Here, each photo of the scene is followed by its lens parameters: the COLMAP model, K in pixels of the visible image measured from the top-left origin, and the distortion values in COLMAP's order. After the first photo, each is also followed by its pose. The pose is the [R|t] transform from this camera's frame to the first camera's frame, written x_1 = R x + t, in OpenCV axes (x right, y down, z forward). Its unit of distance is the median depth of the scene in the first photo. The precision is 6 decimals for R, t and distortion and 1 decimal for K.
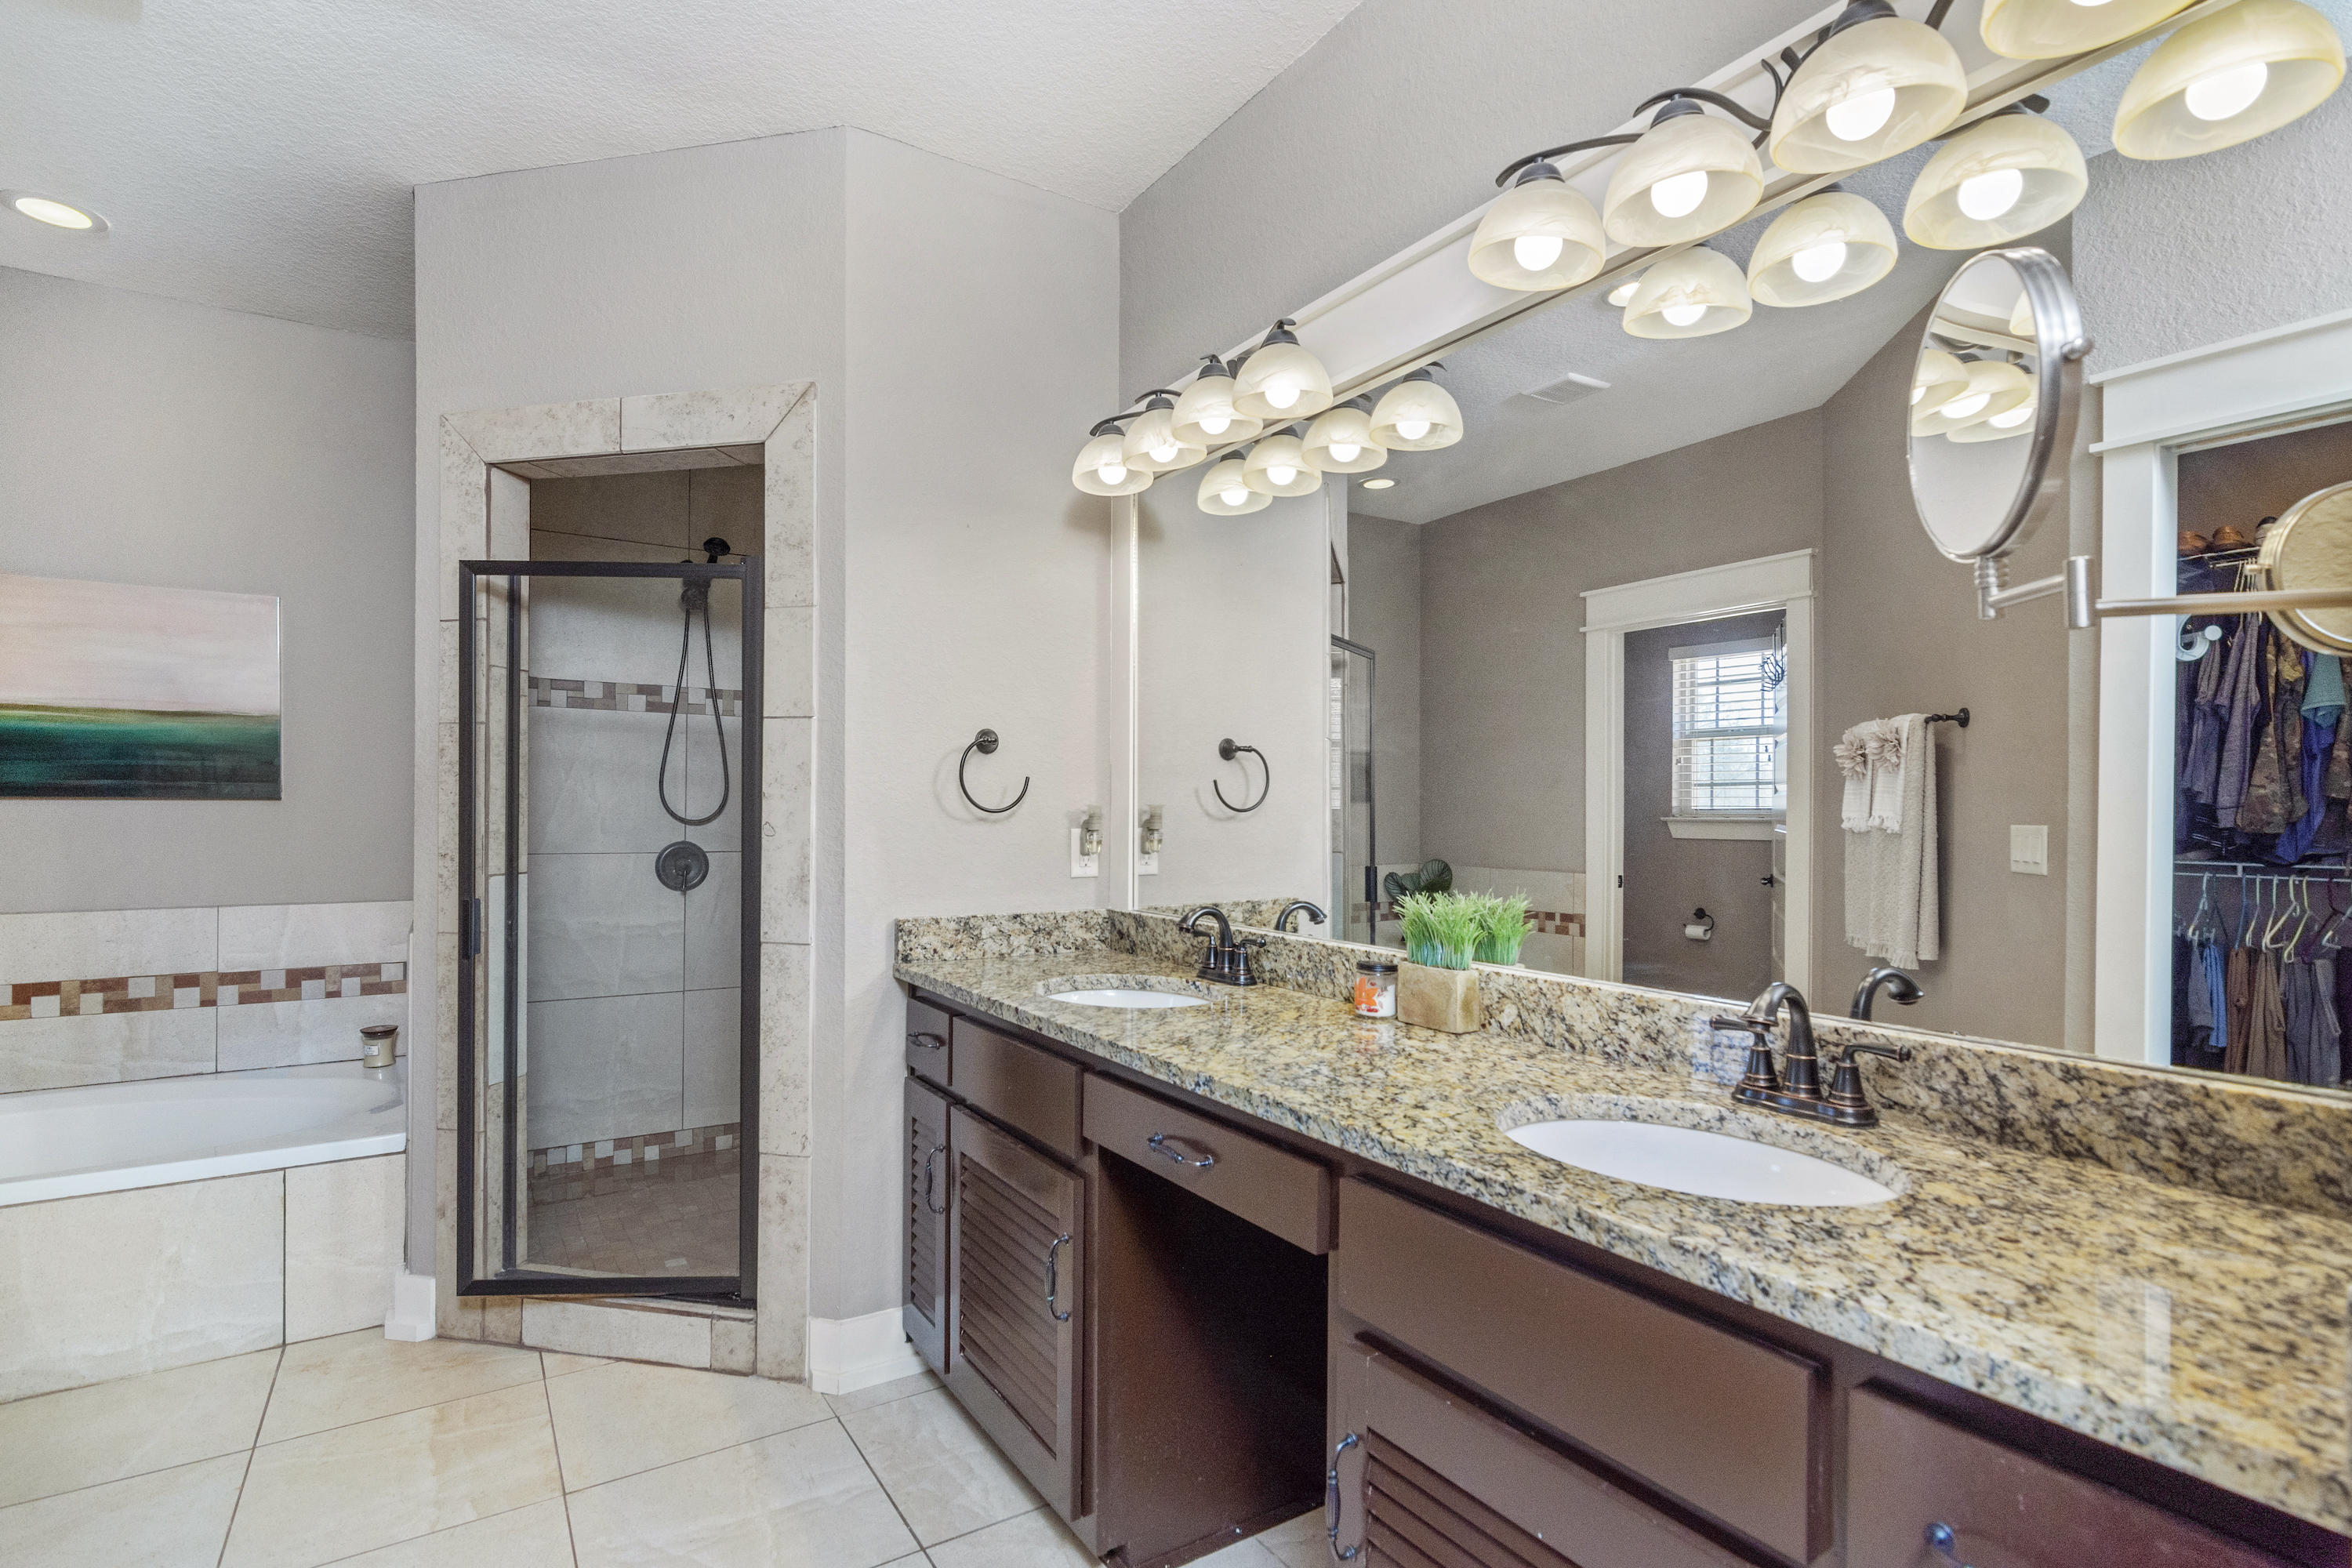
lens RADIAL K [[1138.4, 0, 1173.4], [0, 1138.4, 813.0], [0, 0, 1]] dist [-0.001340, -0.000528]
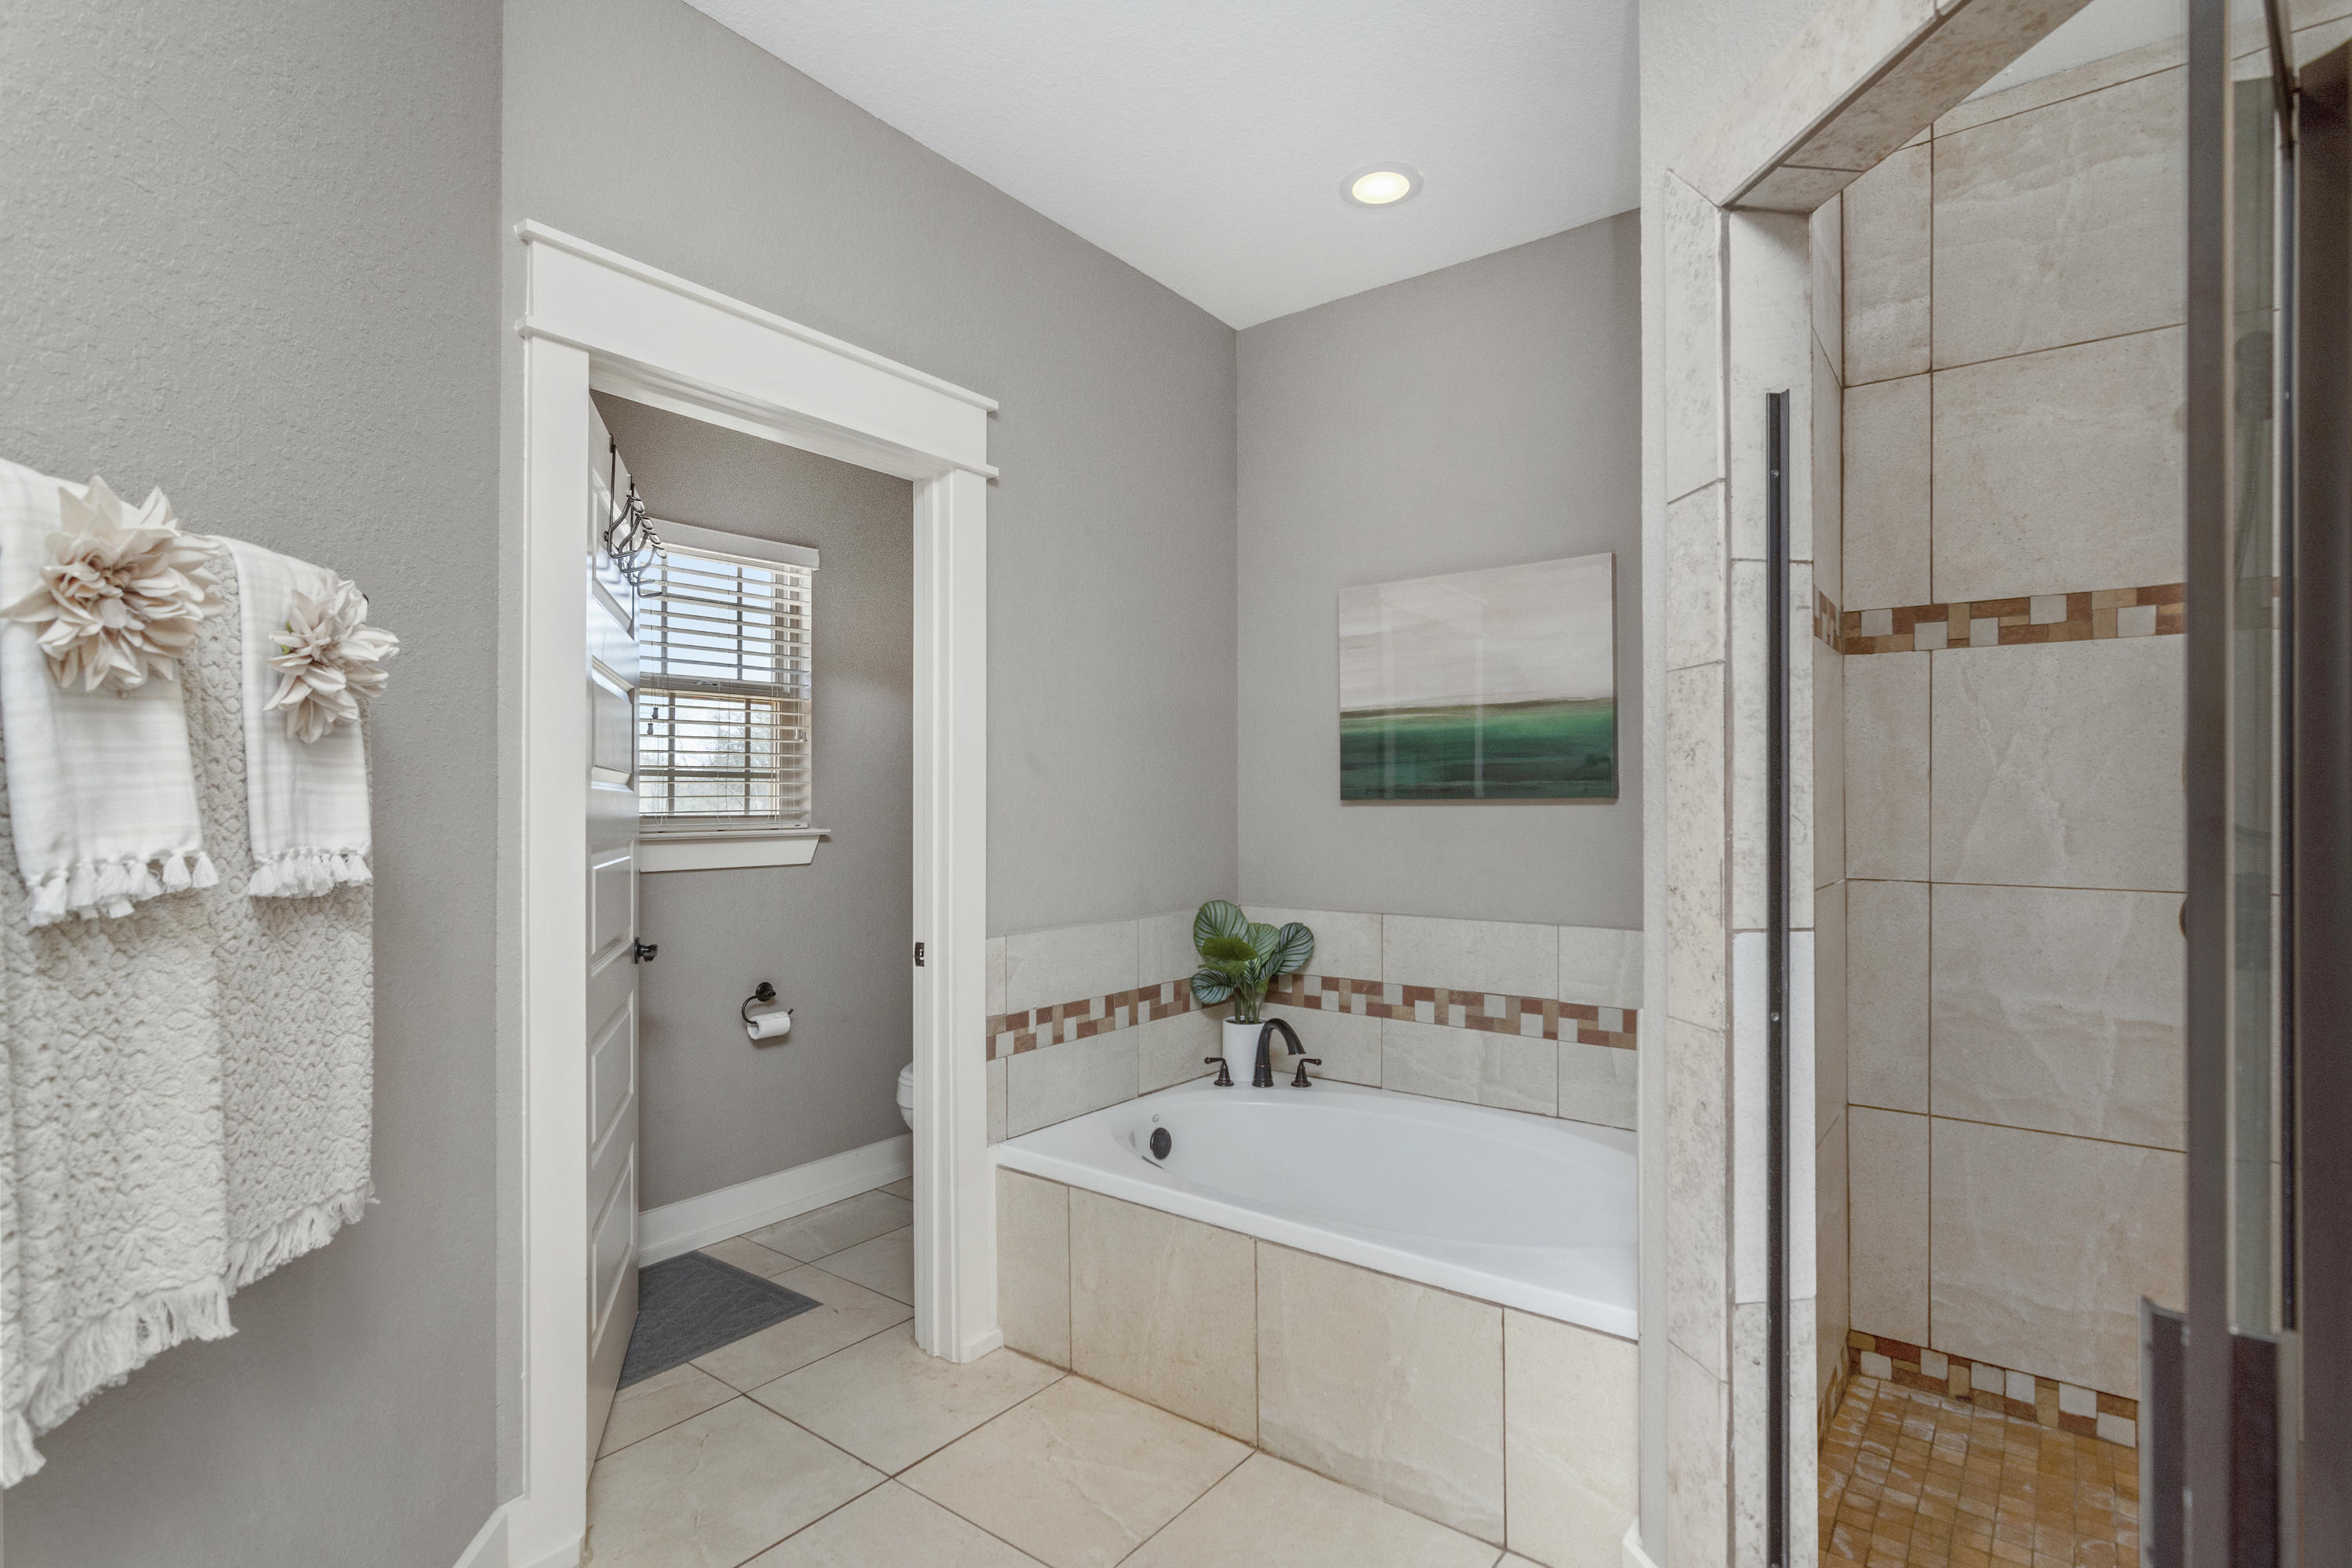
lens RADIAL K [[1131.3, 0, 1178.0], [0, 1131.3, 795.2], [0, 0, 1]] dist [0.000504, 0.000687]
pose [[0.342504, -0.012599, -0.939432, -0.134474], [-0.001826, 0.999899, -0.014076, -0.003335], [0.939515, 0.006536, 0.342447, 0.442775]]
